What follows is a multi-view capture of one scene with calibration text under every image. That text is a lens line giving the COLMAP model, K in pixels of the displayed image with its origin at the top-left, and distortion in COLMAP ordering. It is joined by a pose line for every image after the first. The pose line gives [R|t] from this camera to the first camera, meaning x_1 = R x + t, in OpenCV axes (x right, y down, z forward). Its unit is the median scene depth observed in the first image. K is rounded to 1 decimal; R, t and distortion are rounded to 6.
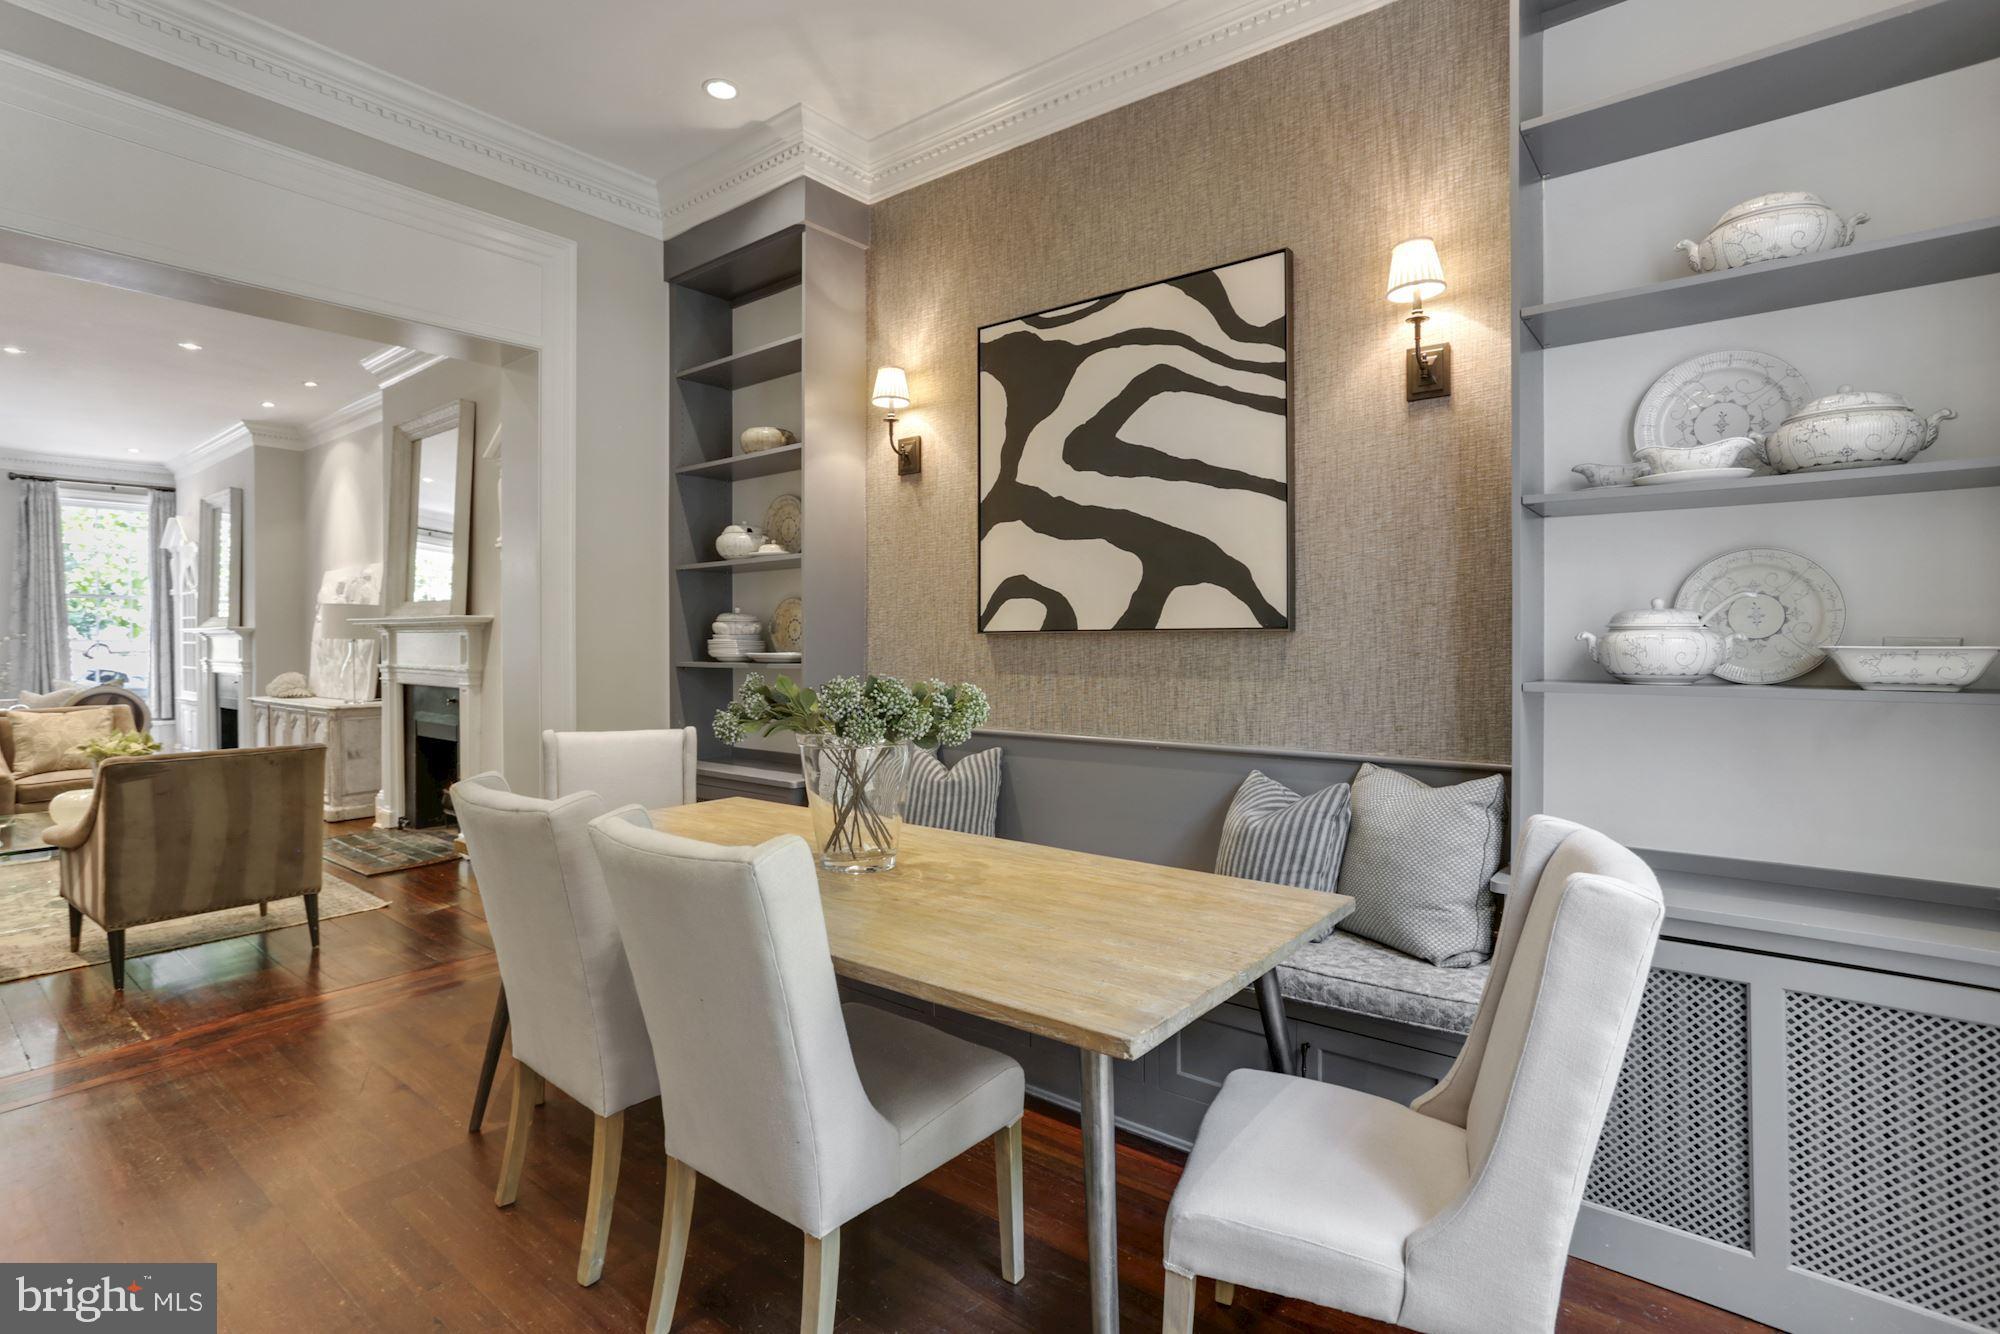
lens RADIAL K [[957.0, 0, 1002.1], [0, 957.0, 657.2], [0, 0, 1]] dist [0.002692, 0.001697]
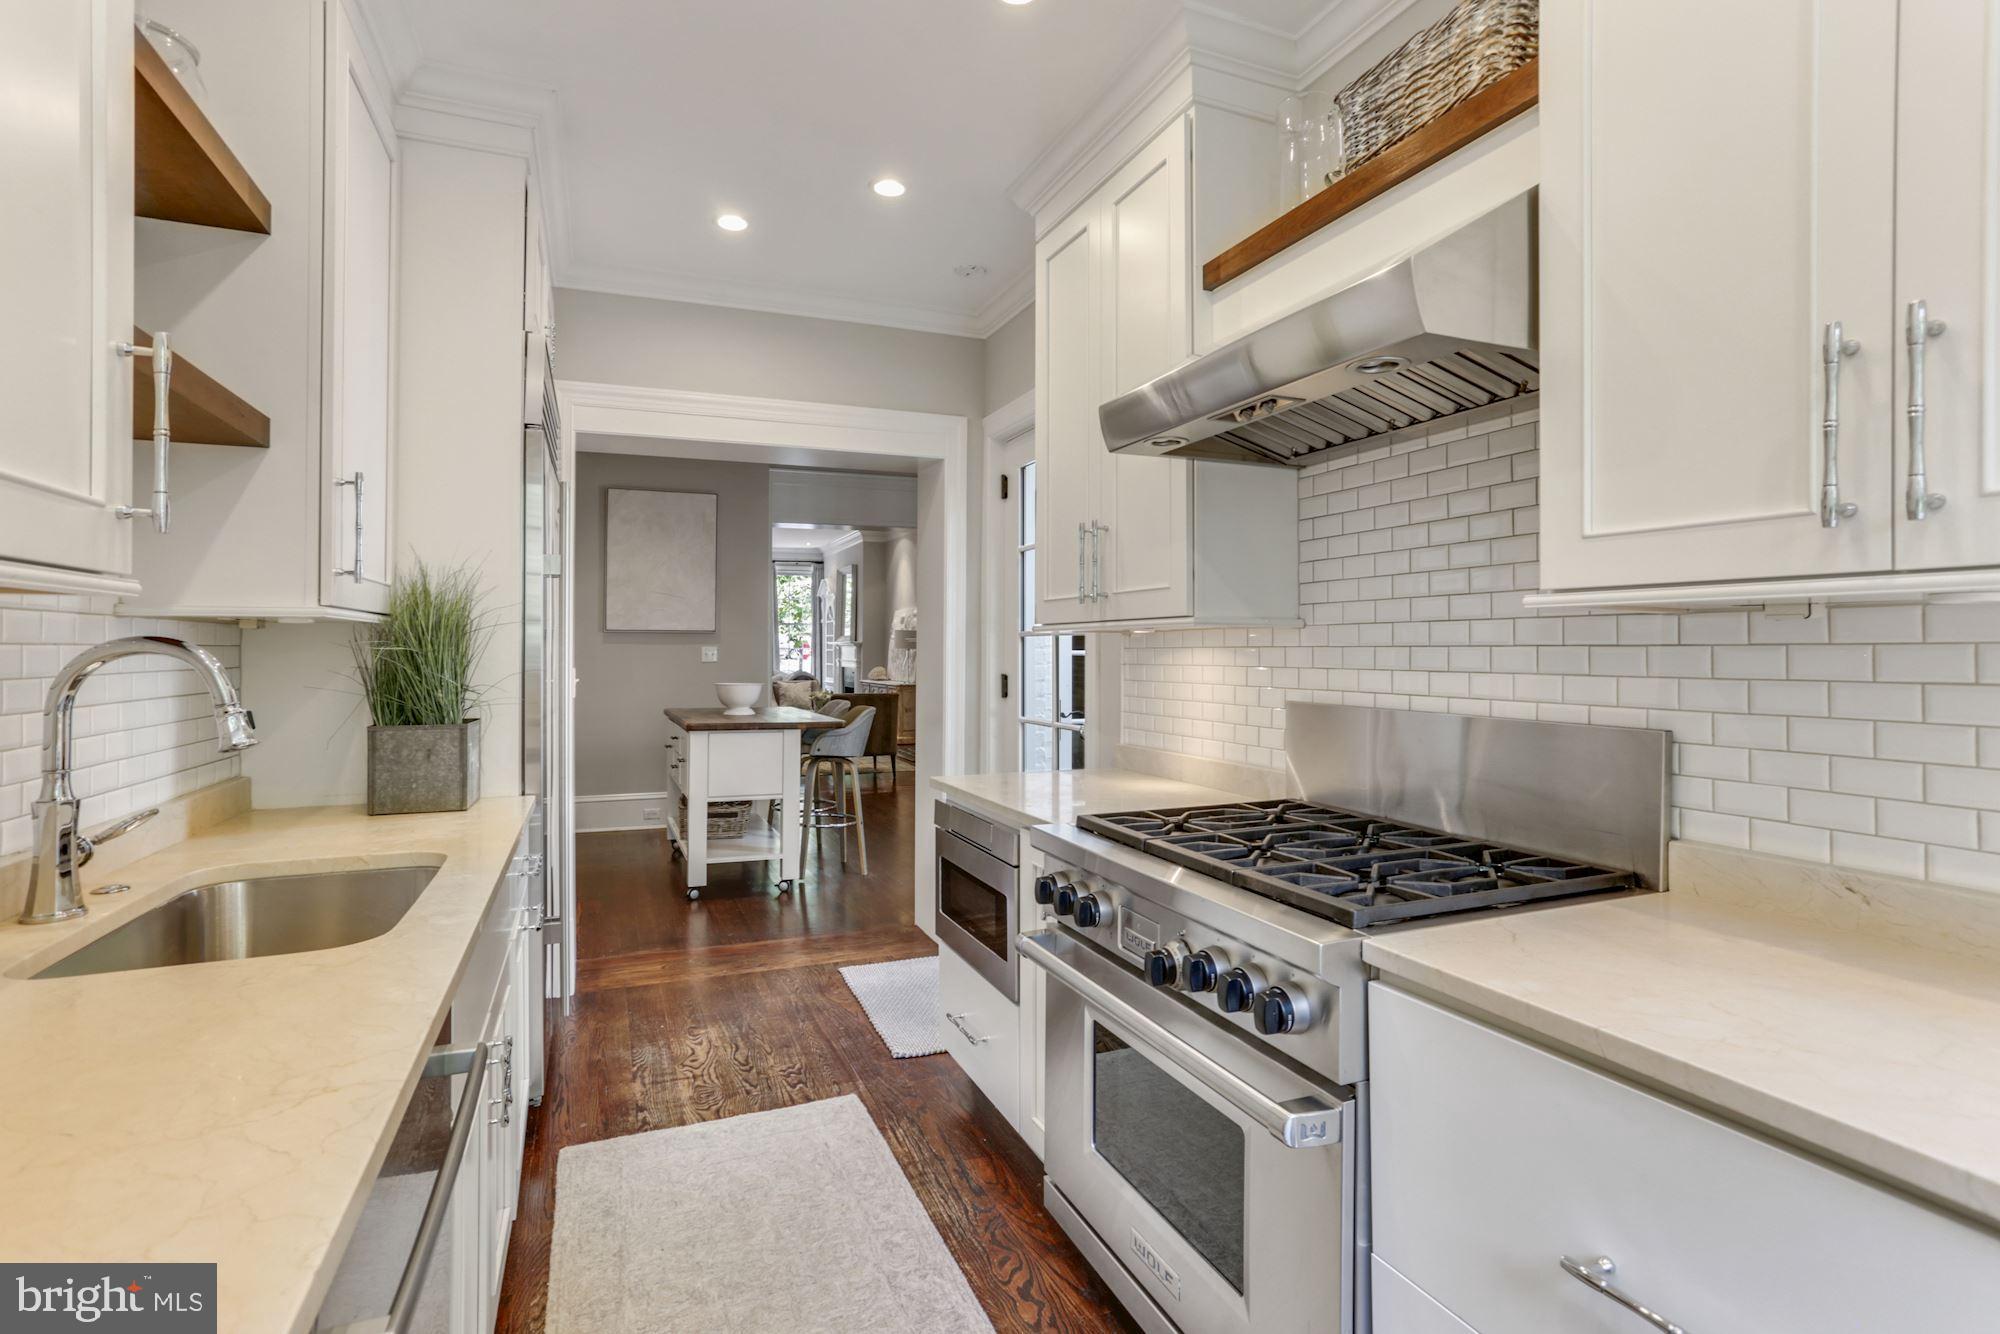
lens RADIAL K [[957.0, 0, 1002.3], [0, 957.0, 652.4], [0, 0, 1]] dist [0.002692, 0.001697]
pose [[0.878878, -0.000788, -0.477046, 0.275908], [-0.004459, 0.999941, -0.009866, 0.005013], [0.477026, 0.010798, 0.878823, -0.405411]]
